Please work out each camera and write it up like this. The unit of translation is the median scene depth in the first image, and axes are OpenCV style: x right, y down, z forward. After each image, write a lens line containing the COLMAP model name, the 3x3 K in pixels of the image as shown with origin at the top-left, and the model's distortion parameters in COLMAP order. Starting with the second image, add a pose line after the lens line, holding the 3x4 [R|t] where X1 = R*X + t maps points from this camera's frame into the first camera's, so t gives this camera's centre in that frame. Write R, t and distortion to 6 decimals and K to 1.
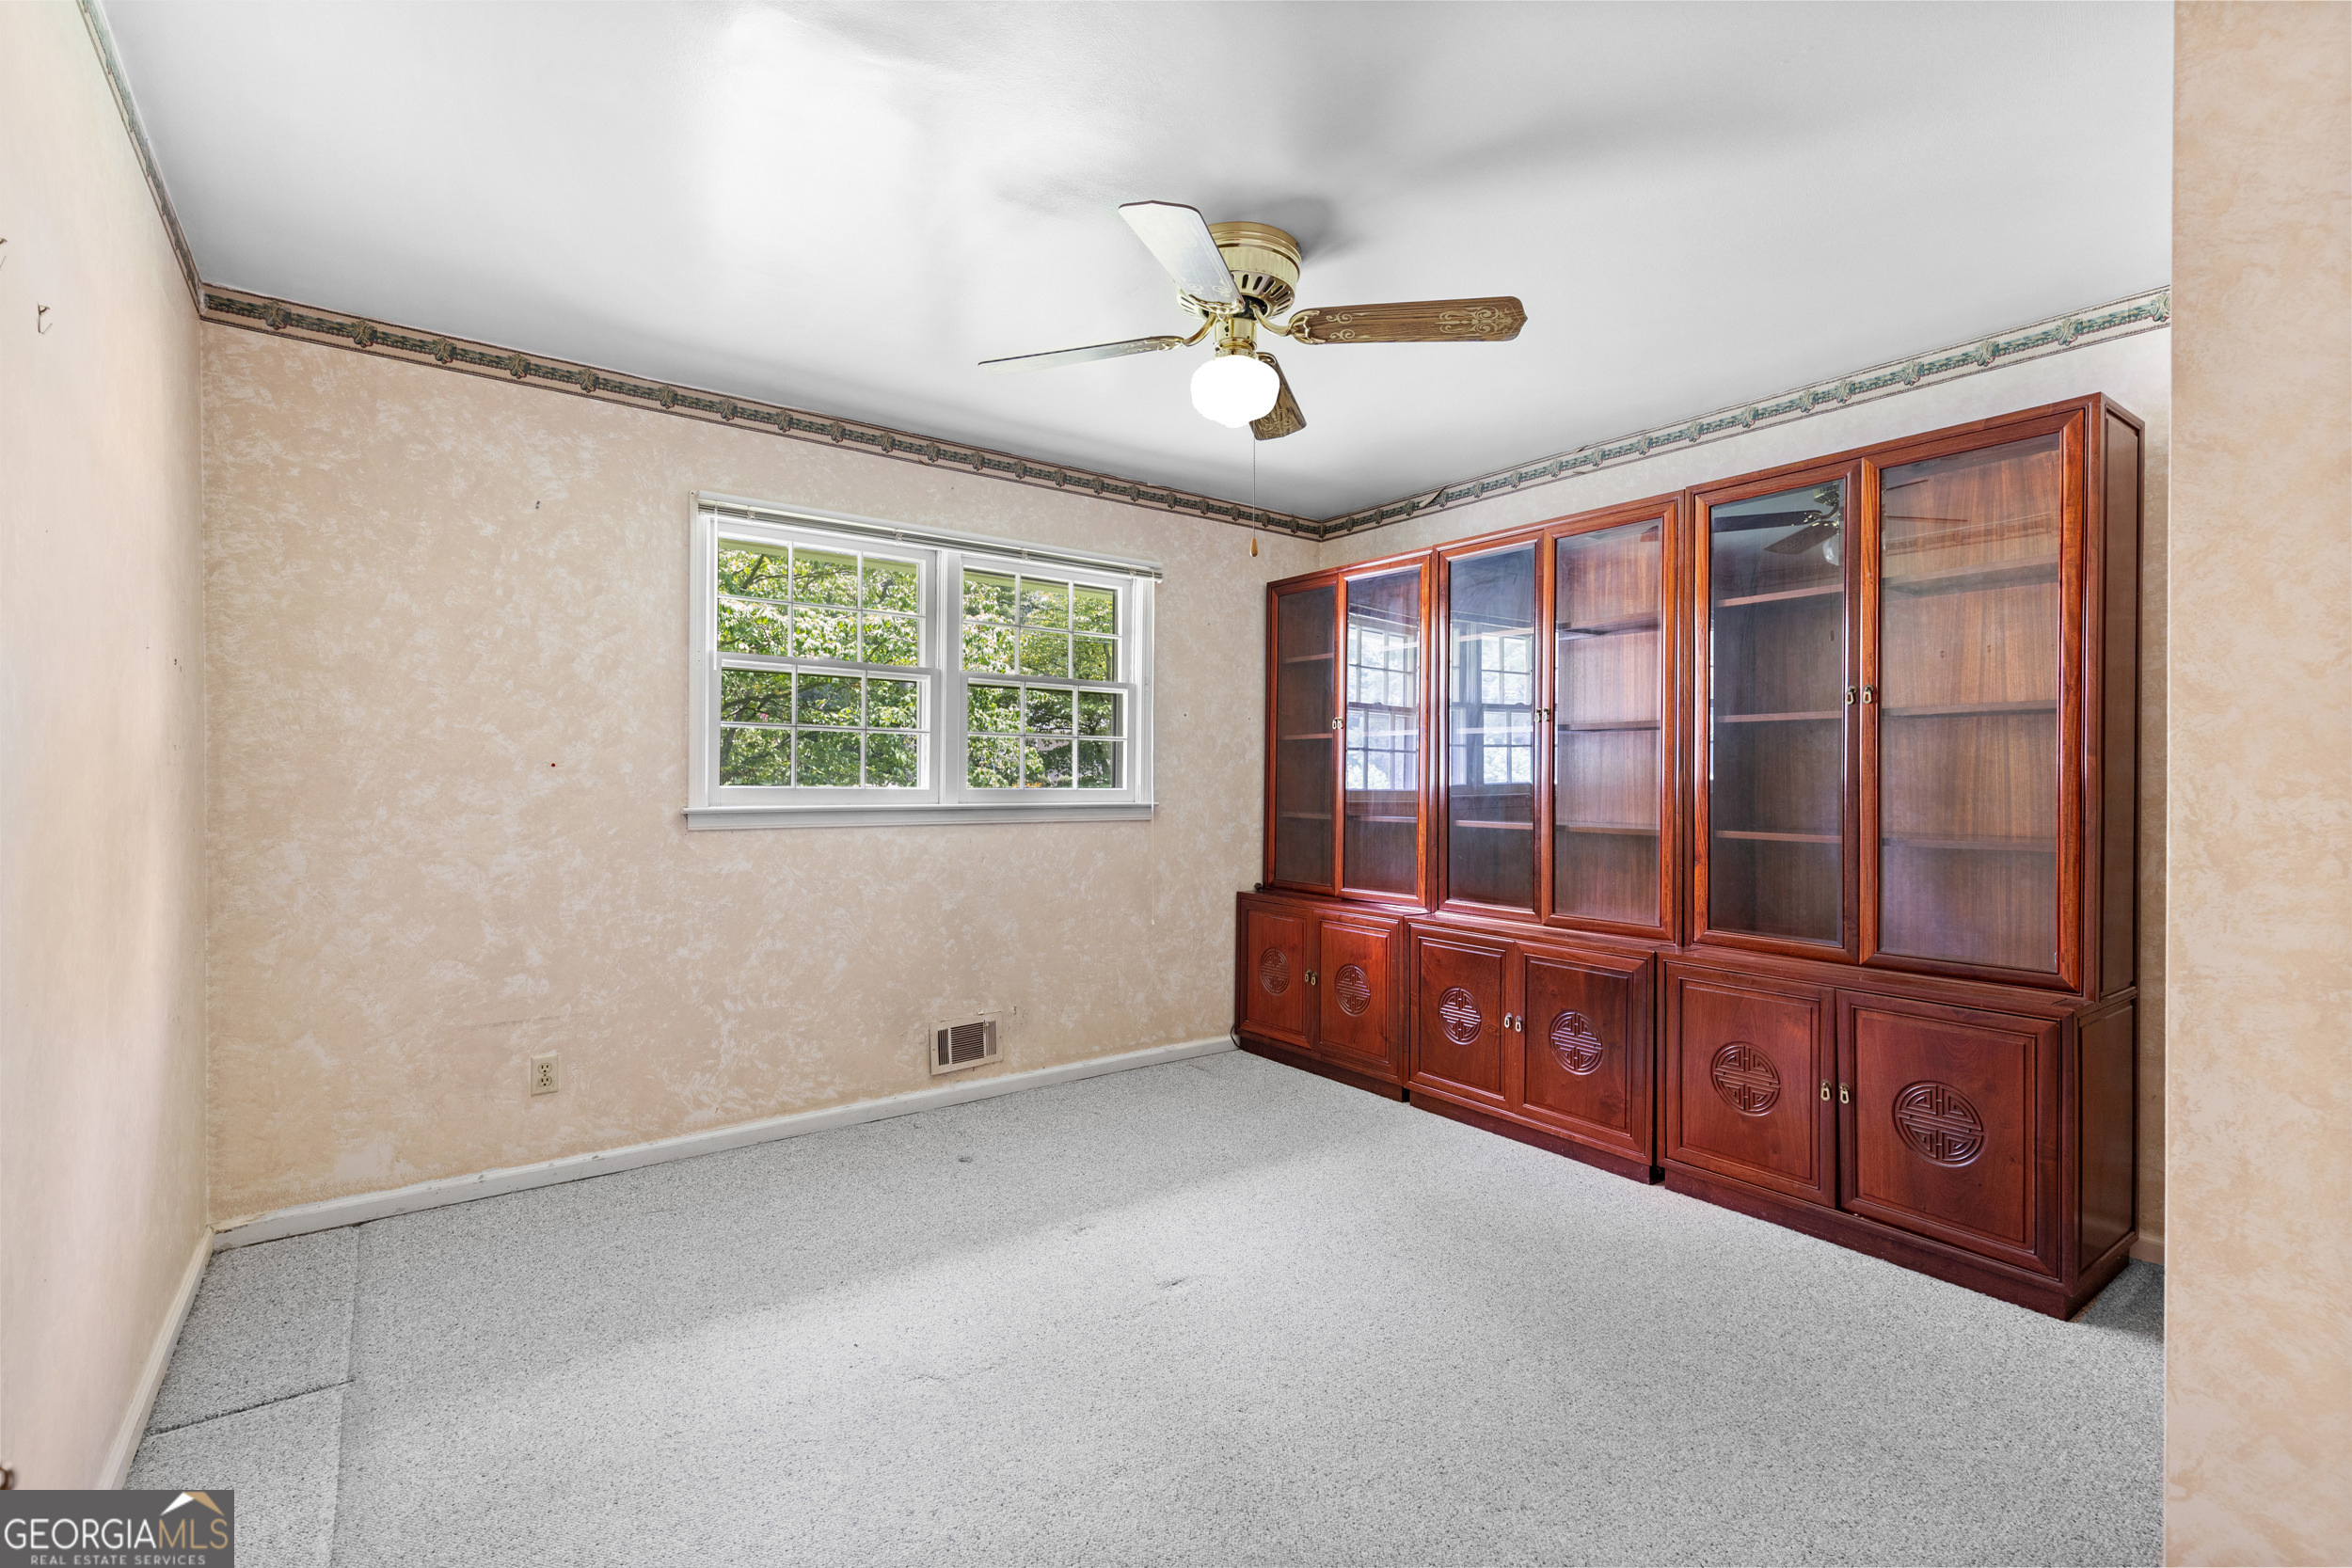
lens RADIAL K [[1065.4, 0, 1173.3], [0, 1065.4, 785.3], [0, 0, 1]] dist [0.002708, 0.000144]
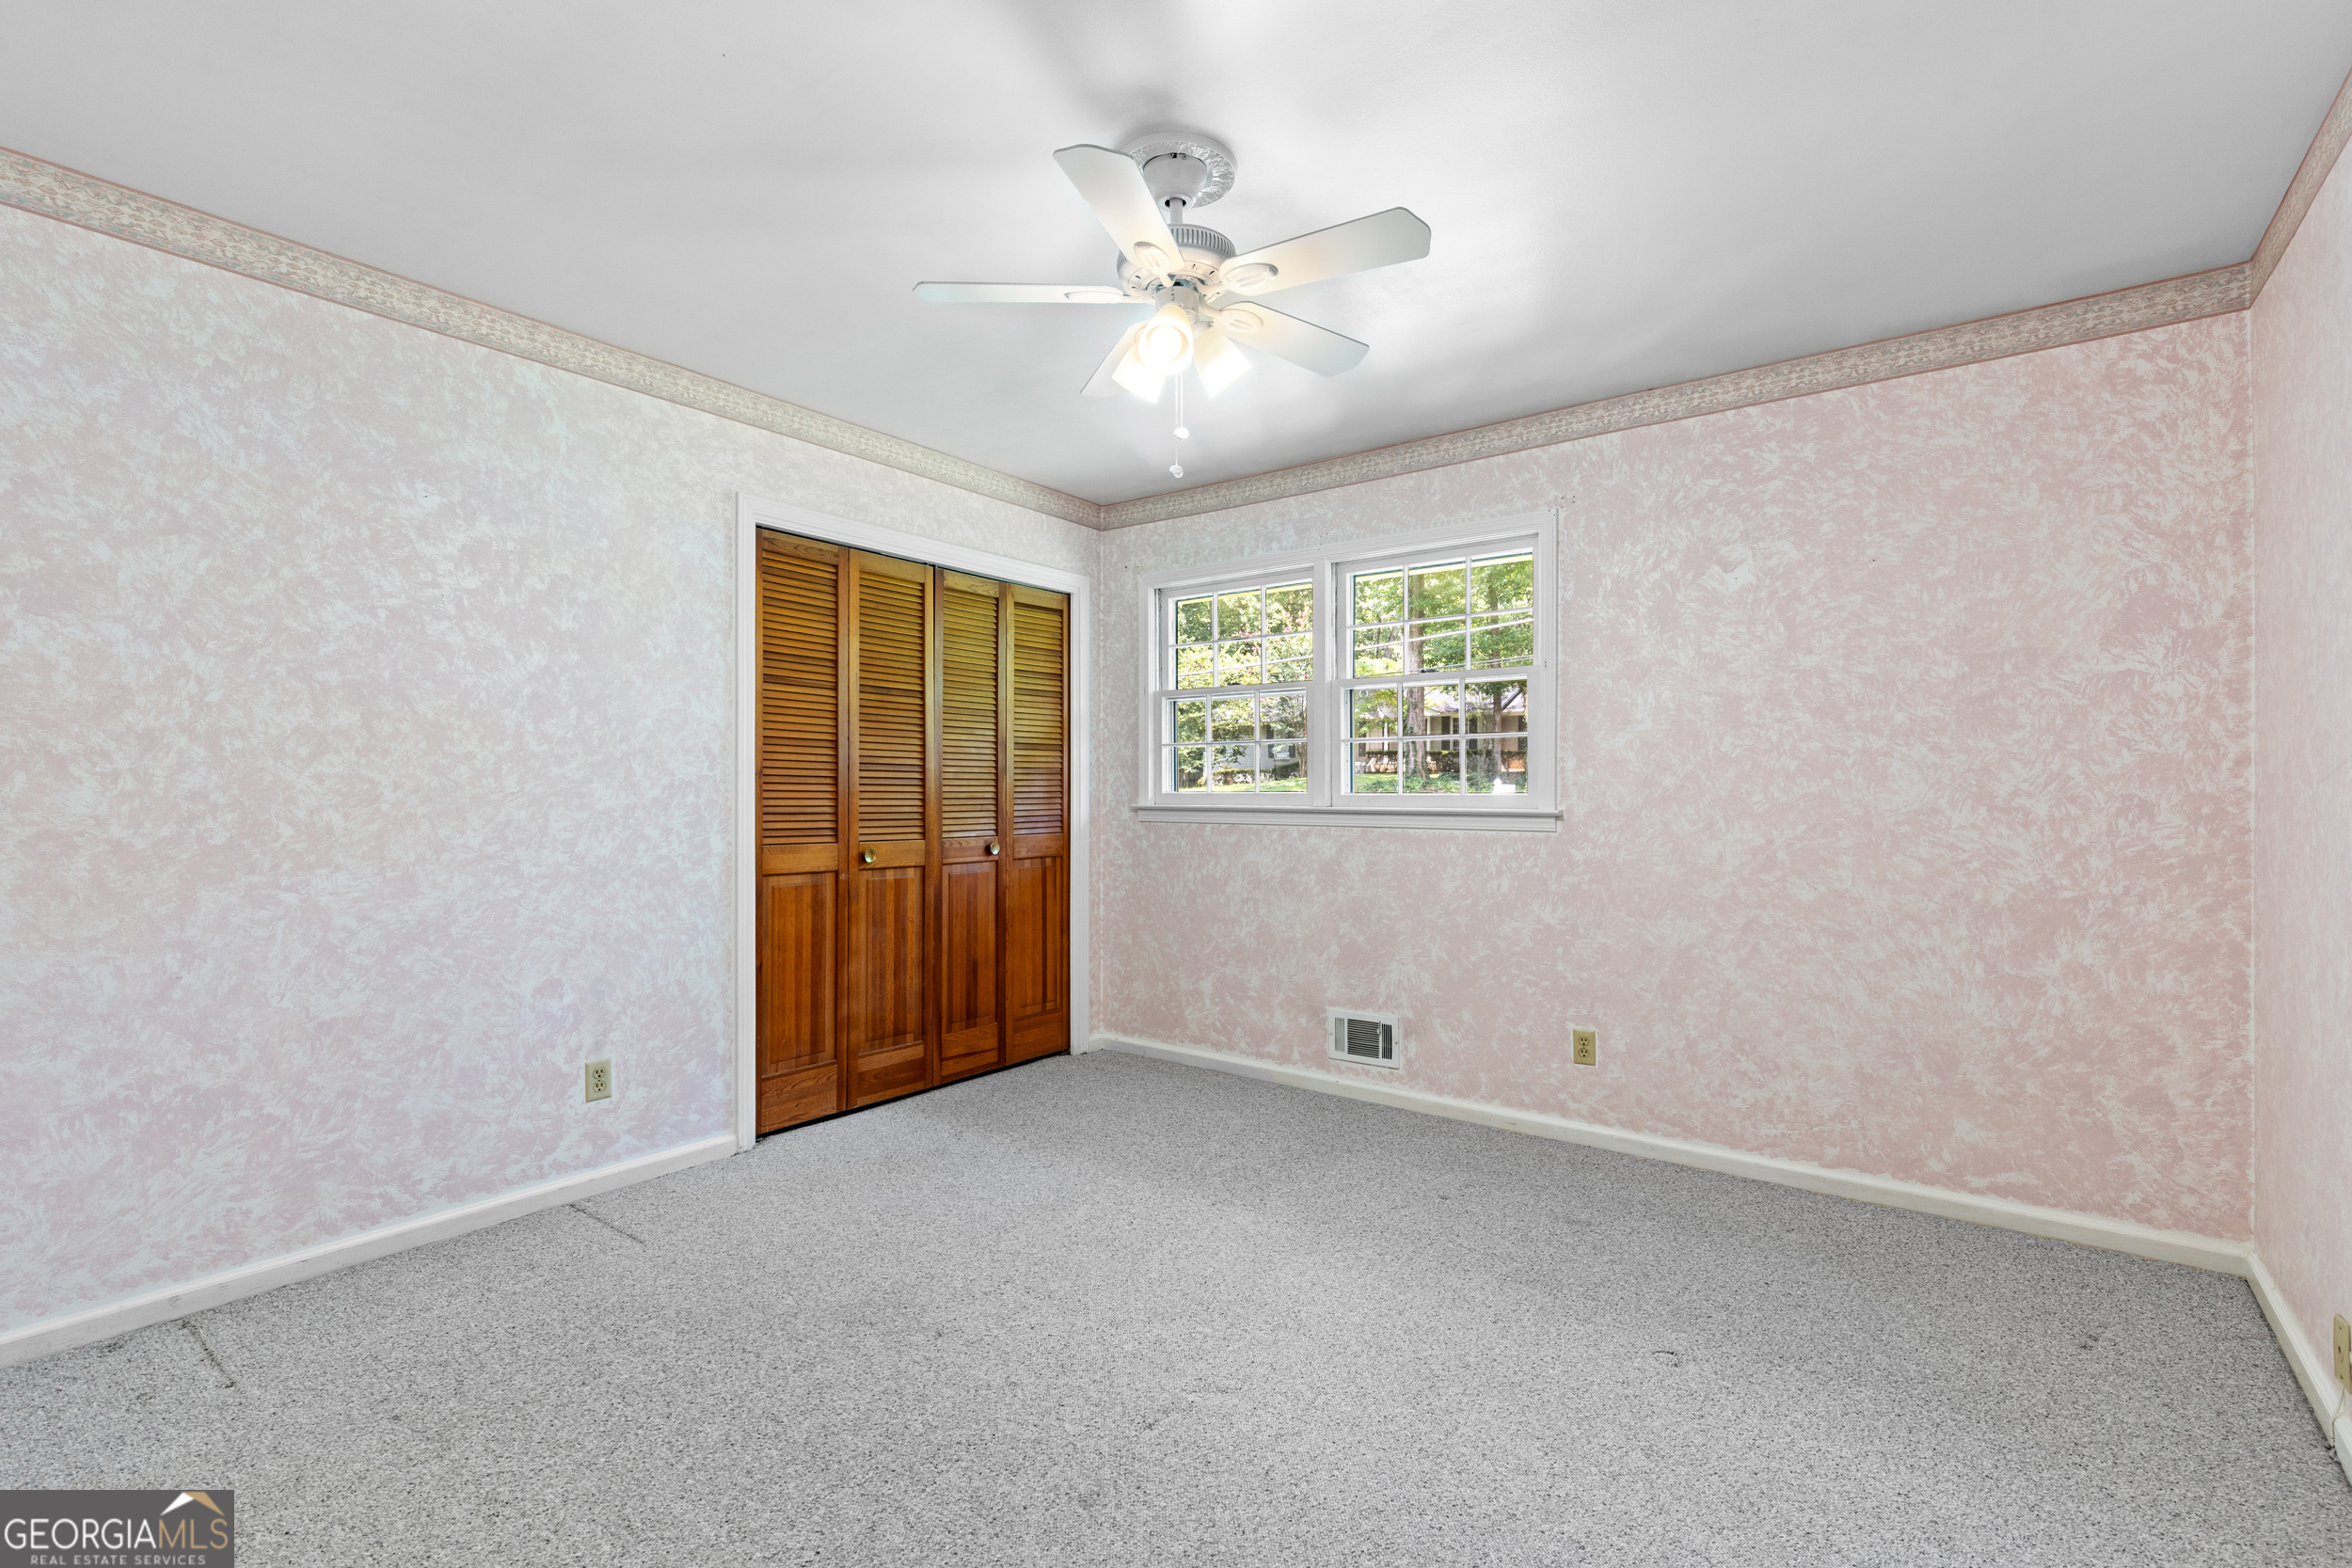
lens RADIAL K [[1065.4, 0, 1177.8], [0, 1065.4, 788.1], [0, 0, 1]] dist [0.002708, 0.000144]
pose [[0.266743, 0.003249, -0.963762, 0.766681], [-0.002708, 0.999993, 0.002621, -0.003243], [0.963764, 0.001911, 0.266750, 0.563177]]
